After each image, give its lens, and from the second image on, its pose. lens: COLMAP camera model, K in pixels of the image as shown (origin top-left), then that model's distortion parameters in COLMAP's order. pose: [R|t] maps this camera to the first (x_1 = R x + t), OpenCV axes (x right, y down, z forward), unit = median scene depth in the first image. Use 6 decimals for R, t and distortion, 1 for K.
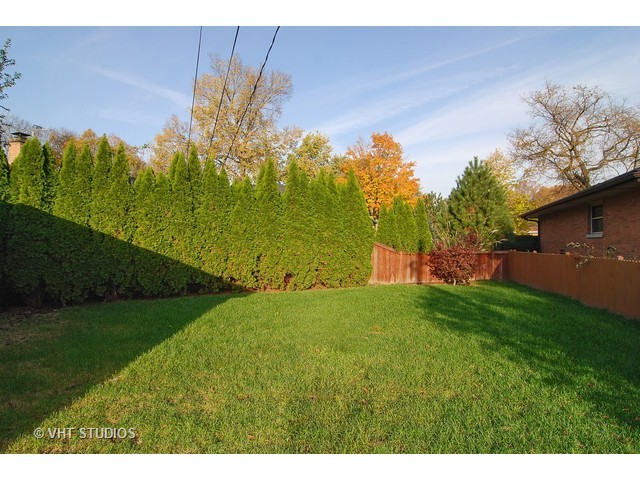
lens RADIAL K [[353.1, 0, 315.7], [0, 353.1, 223.3], [0, 0, 1]] dist [0.001034, -0.000670]
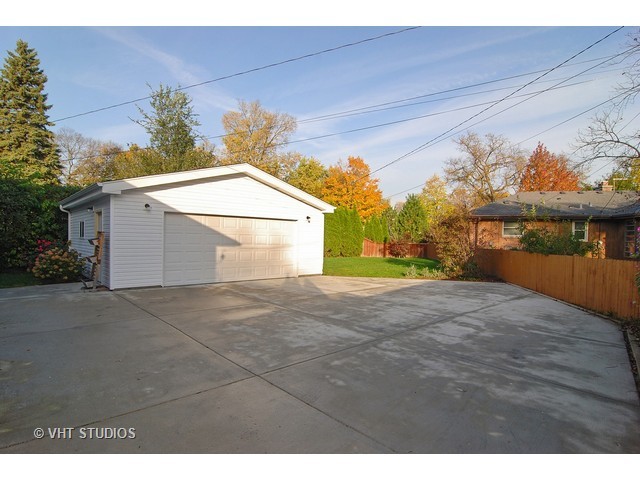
lens RADIAL K [[353.1, 0, 315.7], [0, 353.1, 223.3], [0, 0, 1]] dist [0.001034, -0.000670]
pose [[0.993297, 0.027187, 0.112346, -0.123900], [-0.029209, 0.999439, 0.016394, -0.019835], [-0.111838, -0.019566, 0.993534, -0.373219]]
